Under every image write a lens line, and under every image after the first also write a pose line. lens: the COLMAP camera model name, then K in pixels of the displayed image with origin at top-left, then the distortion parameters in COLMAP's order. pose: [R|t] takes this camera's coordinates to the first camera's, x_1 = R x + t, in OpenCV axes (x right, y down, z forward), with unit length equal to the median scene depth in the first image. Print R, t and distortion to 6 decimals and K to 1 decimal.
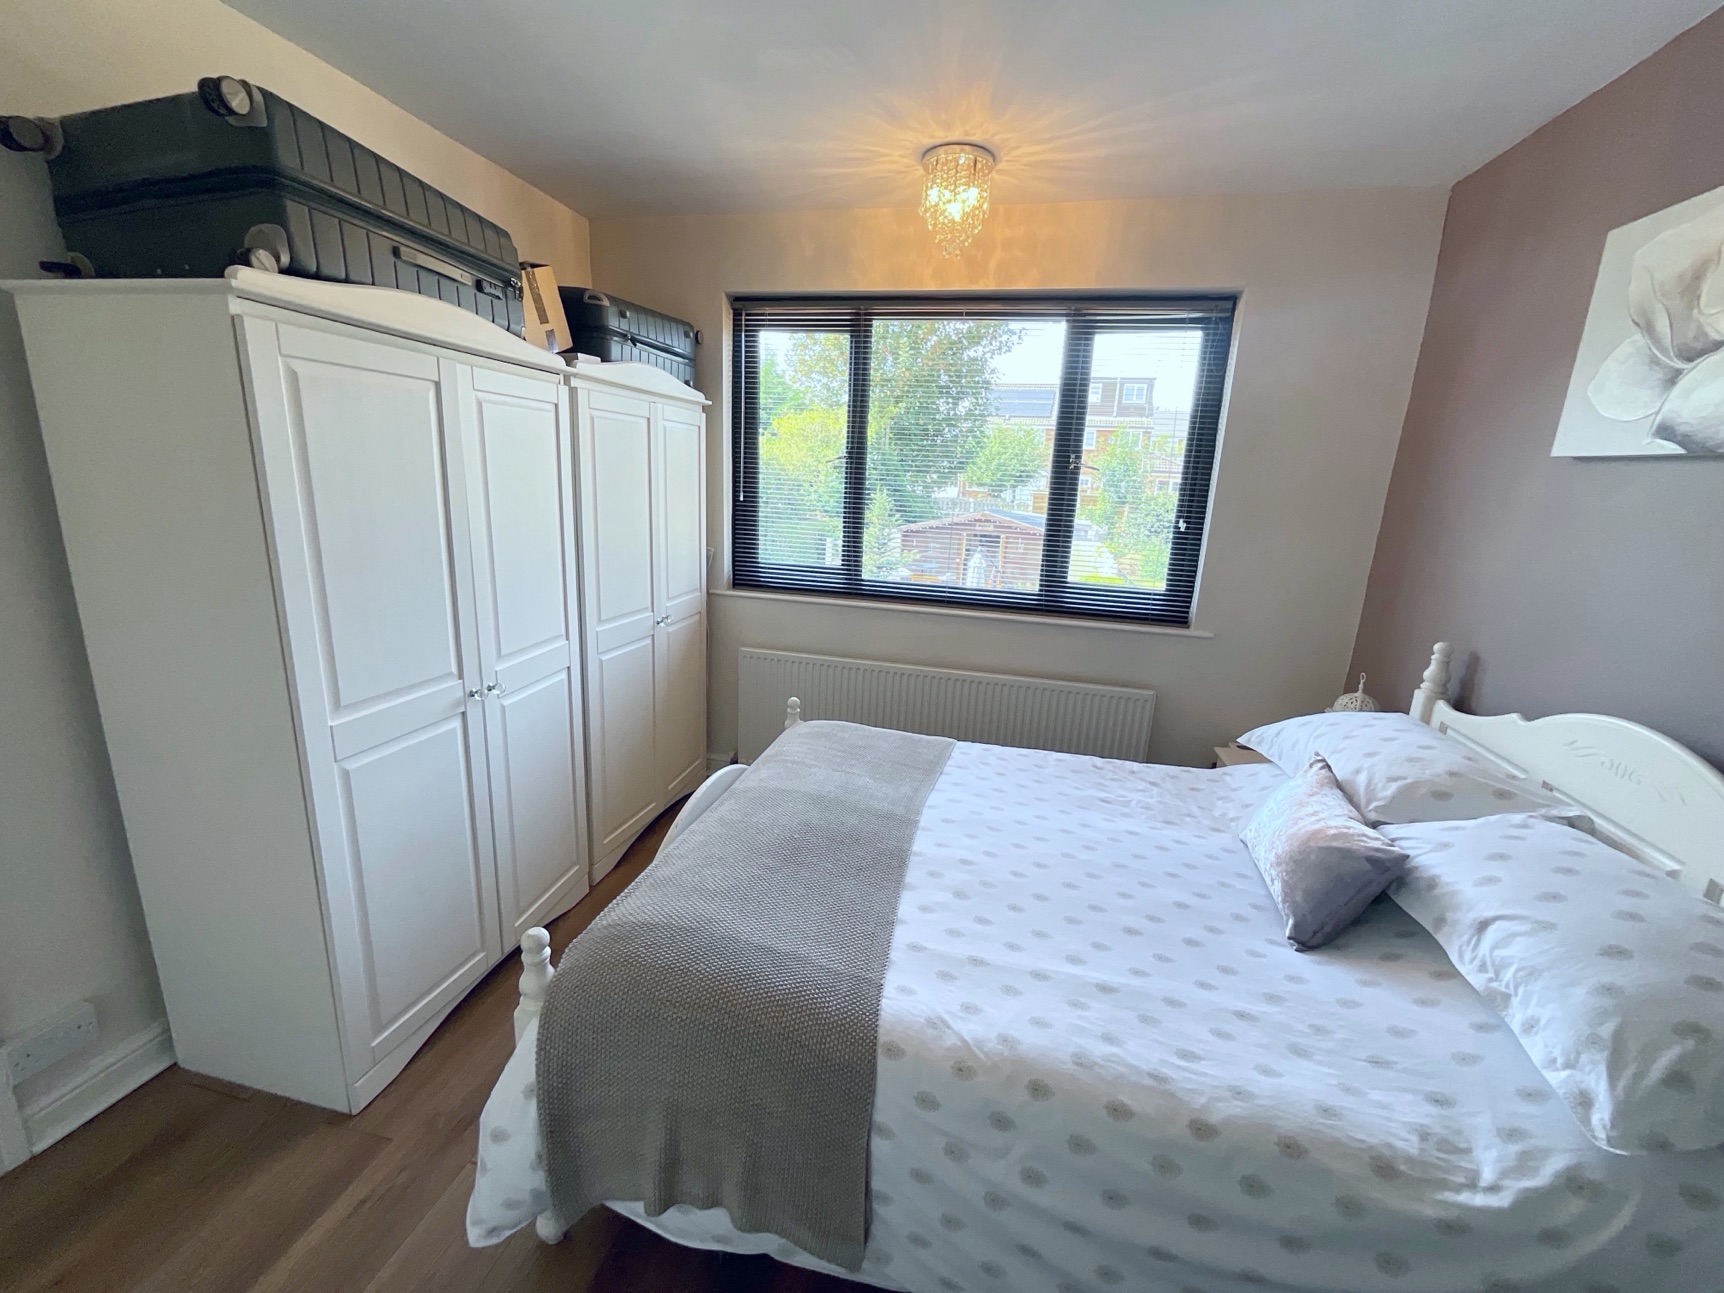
lens RADIAL K [[699.7, 0, 863.4], [0, 699.7, 644.4], [0, 0, 1]] dist [-0.000035, 0.000120]
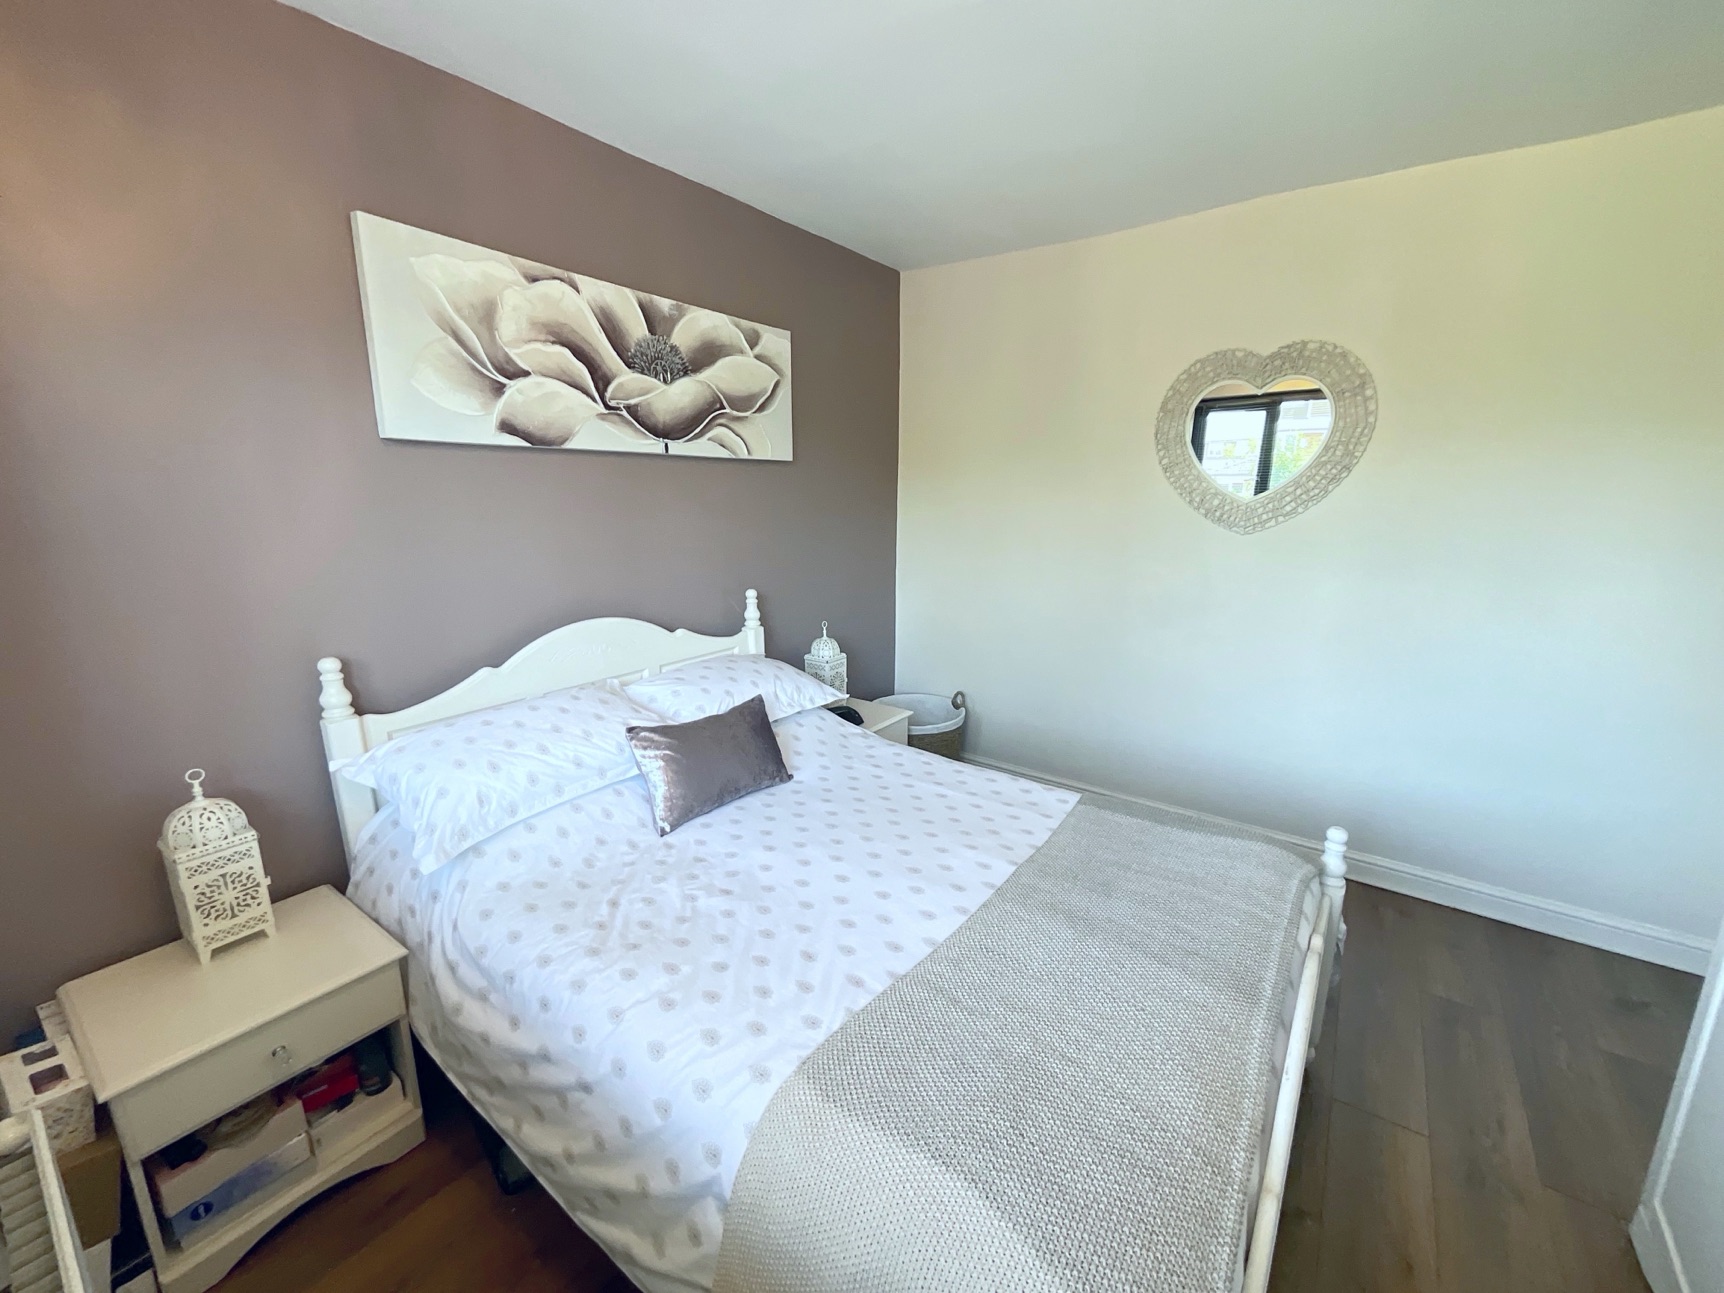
lens RADIAL K [[699.7, 0, 858.9], [0, 699.7, 652.1], [0, 0, 1]] dist [-0.000035, 0.000120]
pose [[-0.913250, -0.138379, 0.383178, -0.067676], [0.056479, 0.888461, 0.455464, -0.474709], [-0.403465, 0.437594, -0.803572, 1.915218]]
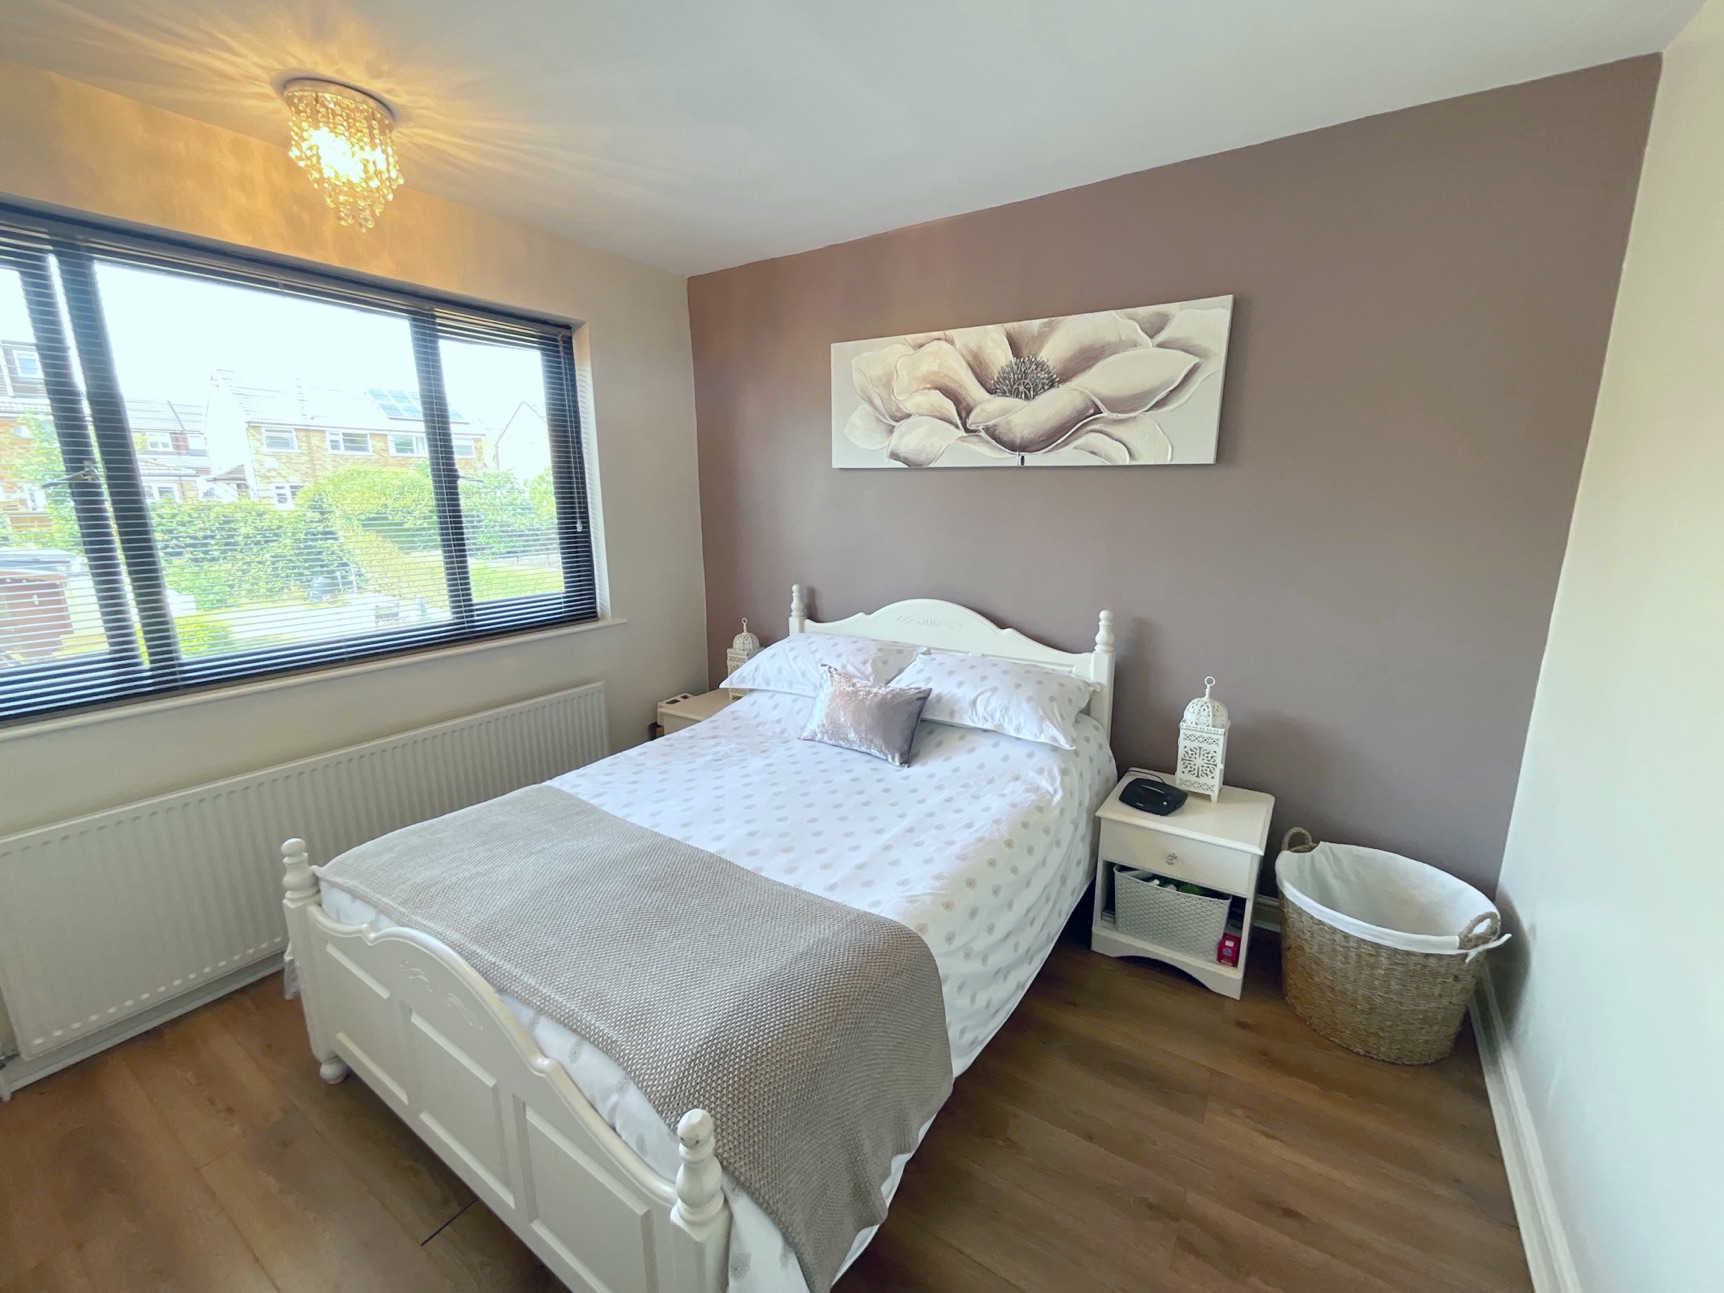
lens RADIAL K [[699.7, 0, 857.8], [0, 699.7, 646.1], [0, 0, 1]] dist [-0.000035, 0.000120]
pose [[0.349767, -0.247899, 0.903443, -0.796952], [0.243107, 0.955337, 0.168020, -0.138435], [-0.904744, 0.160865, 0.394411, 0.371297]]
